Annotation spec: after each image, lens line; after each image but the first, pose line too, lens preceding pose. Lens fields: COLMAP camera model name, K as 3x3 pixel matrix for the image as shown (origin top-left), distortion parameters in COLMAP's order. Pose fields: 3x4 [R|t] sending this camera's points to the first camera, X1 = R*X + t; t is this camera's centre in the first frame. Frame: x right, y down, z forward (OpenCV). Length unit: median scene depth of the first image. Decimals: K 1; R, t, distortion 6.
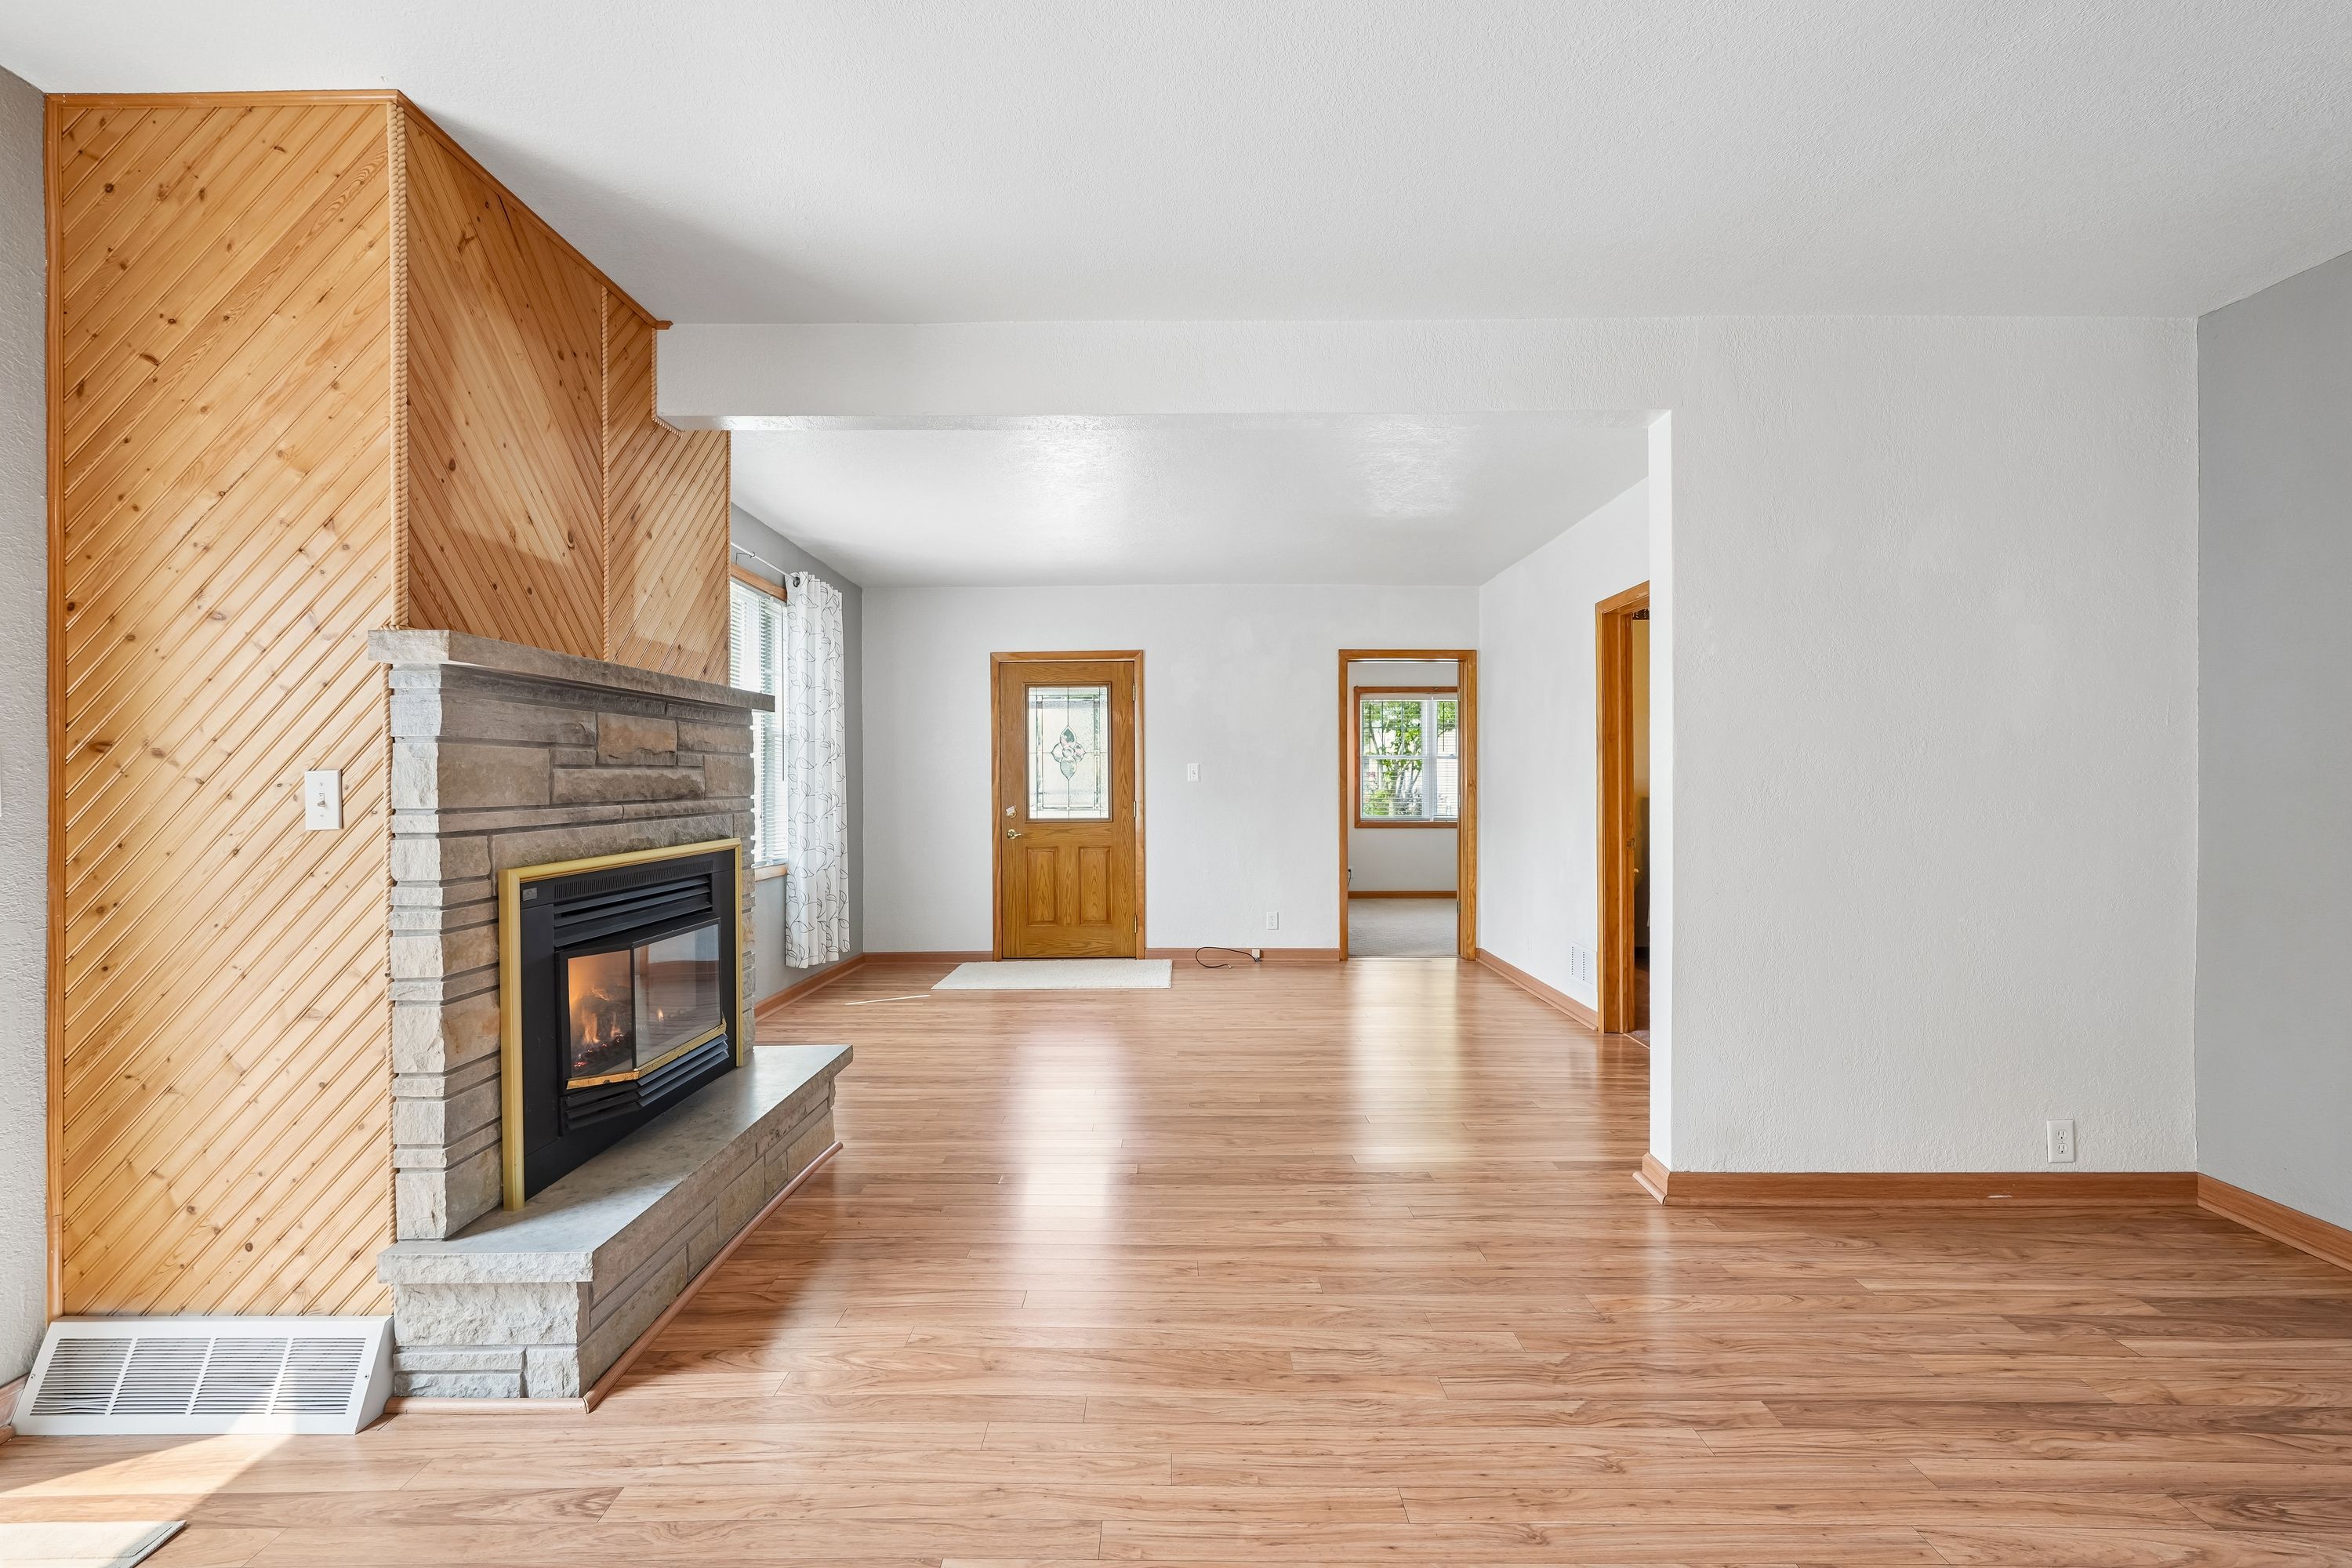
lens RADIAL K [[1044.8, 0, 1176.0], [0, 1044.8, 784.0], [0, 0, 1]] dist [-0.015321, 0.006237]
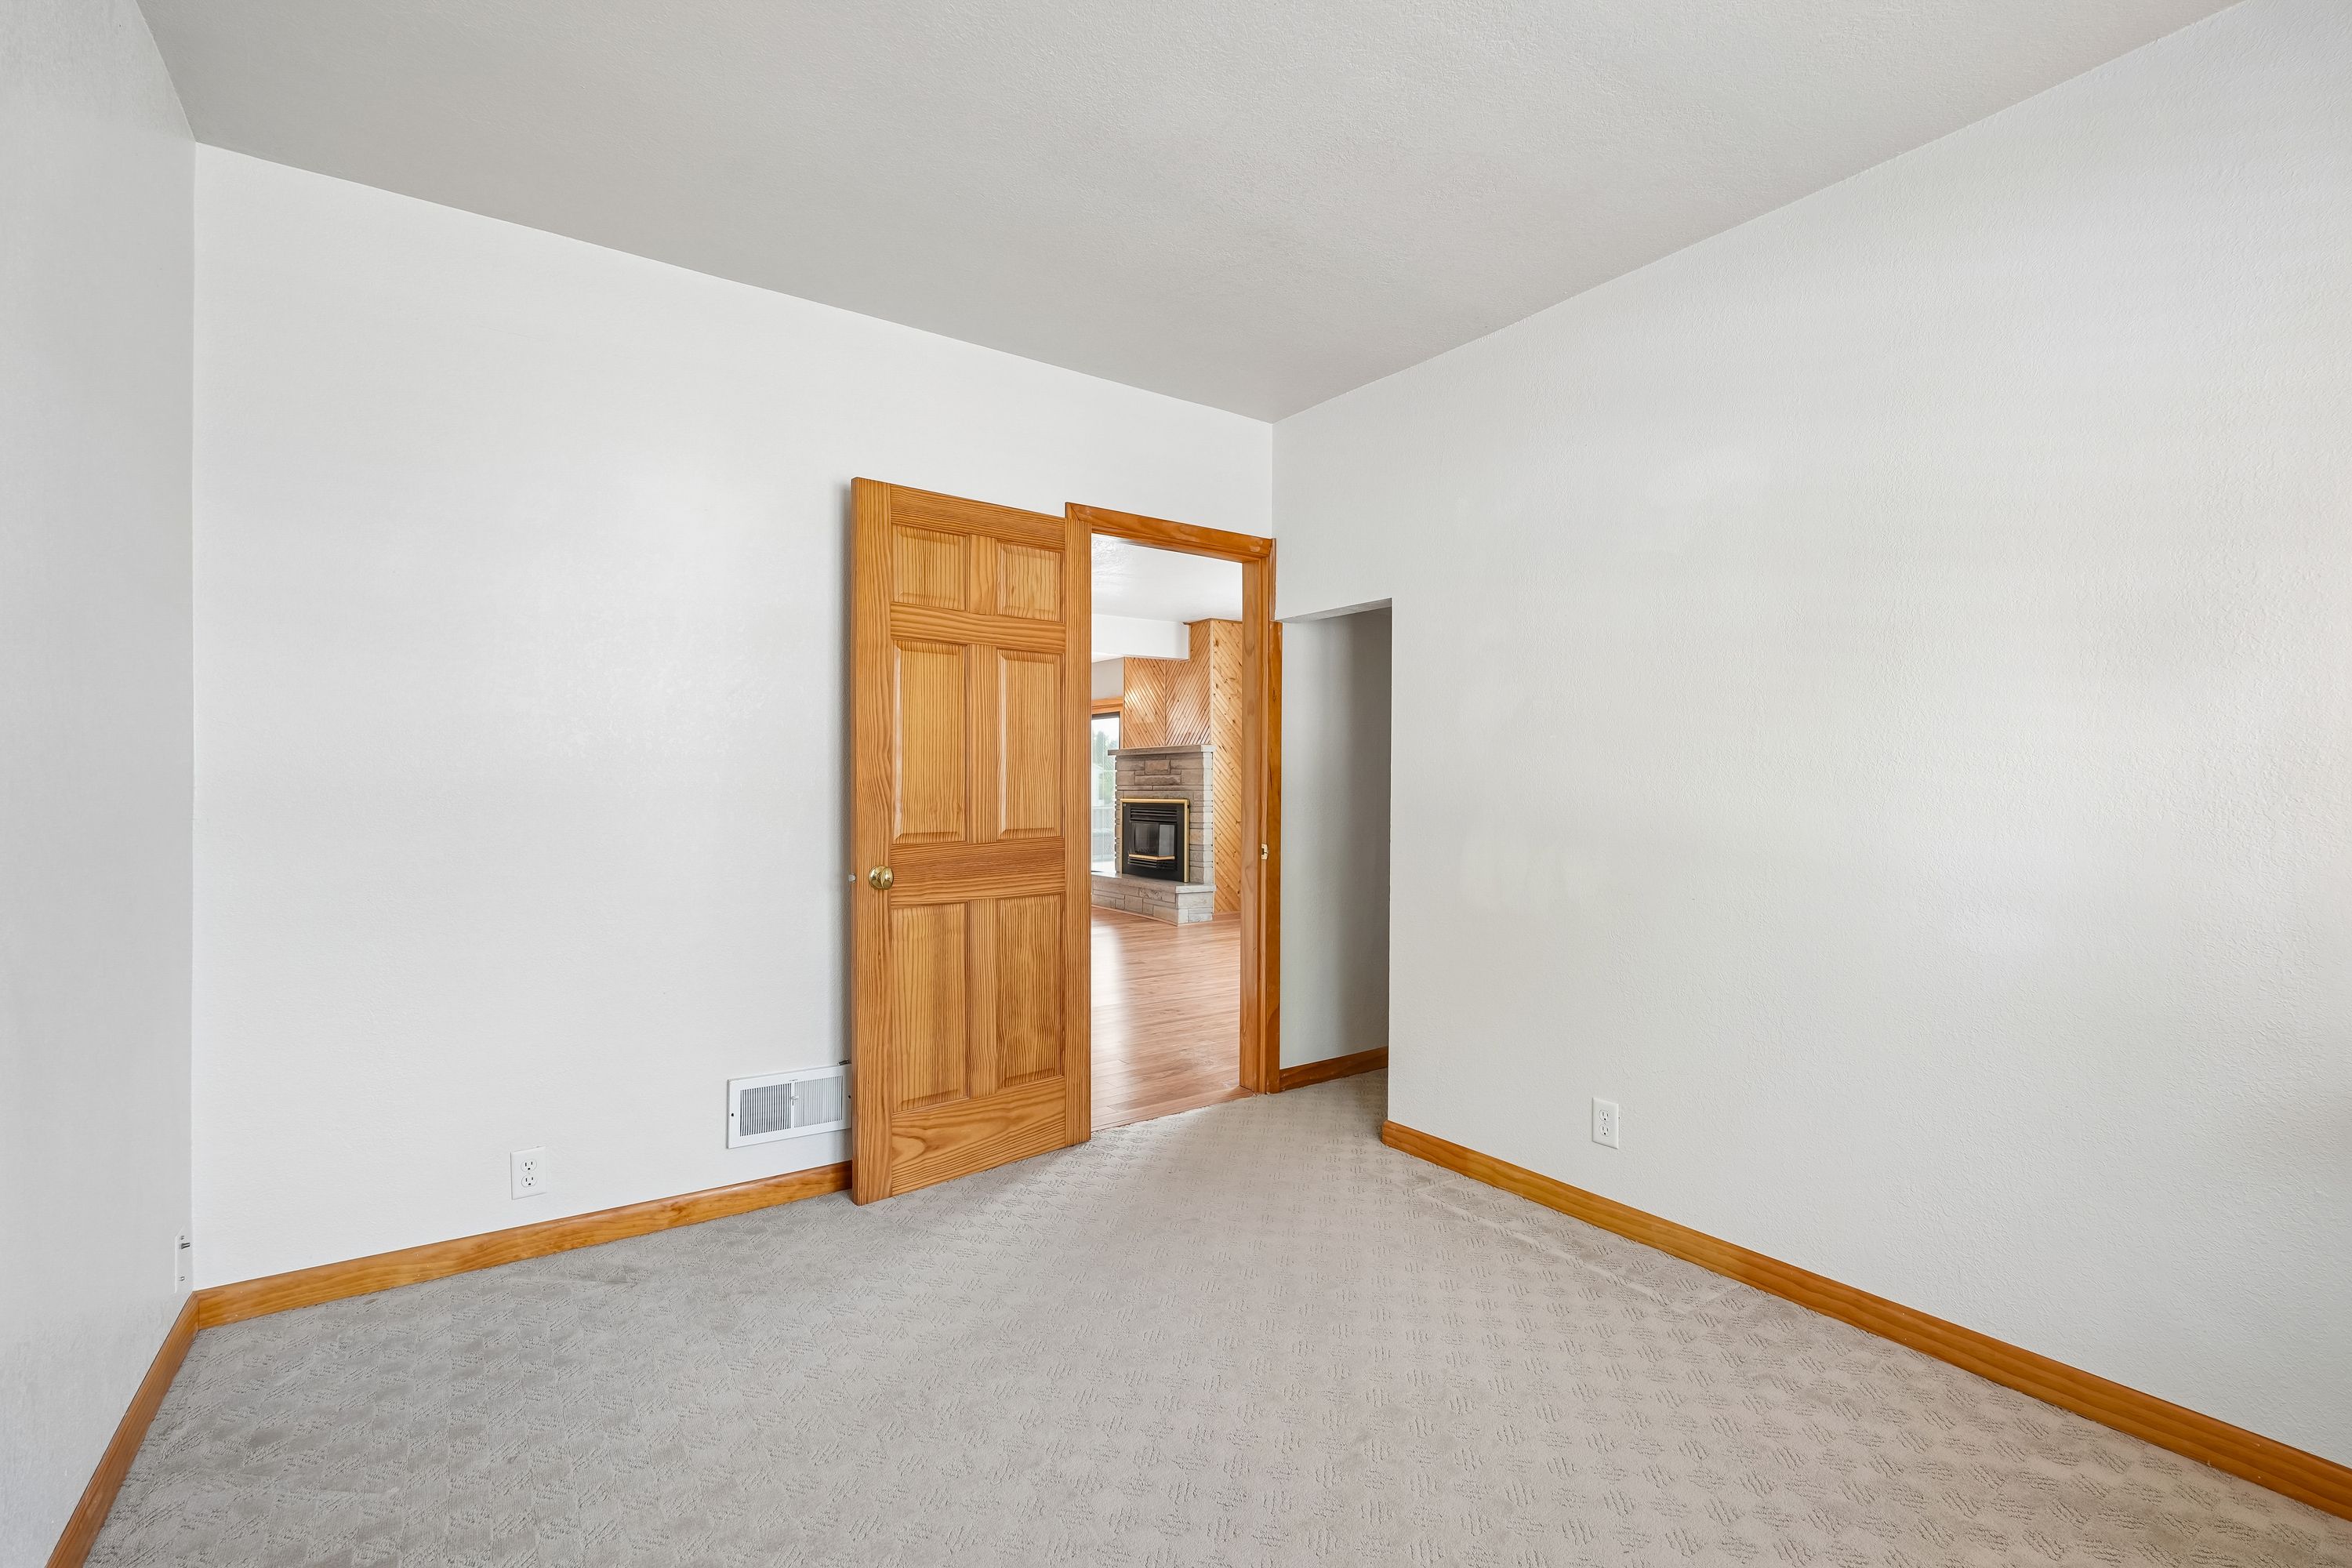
lens RADIAL K [[1044.8, 0, 1176.0], [0, 1044.8, 784.0], [0, 0, 1]] dist [-0.015321, 0.006237]
pose [[-0.823117, -0.002070, -0.567869, 1.620381], [-0.005575, 0.999975, 0.004437, -0.002790], [0.567845, 0.006818, -0.823107, 4.506178]]
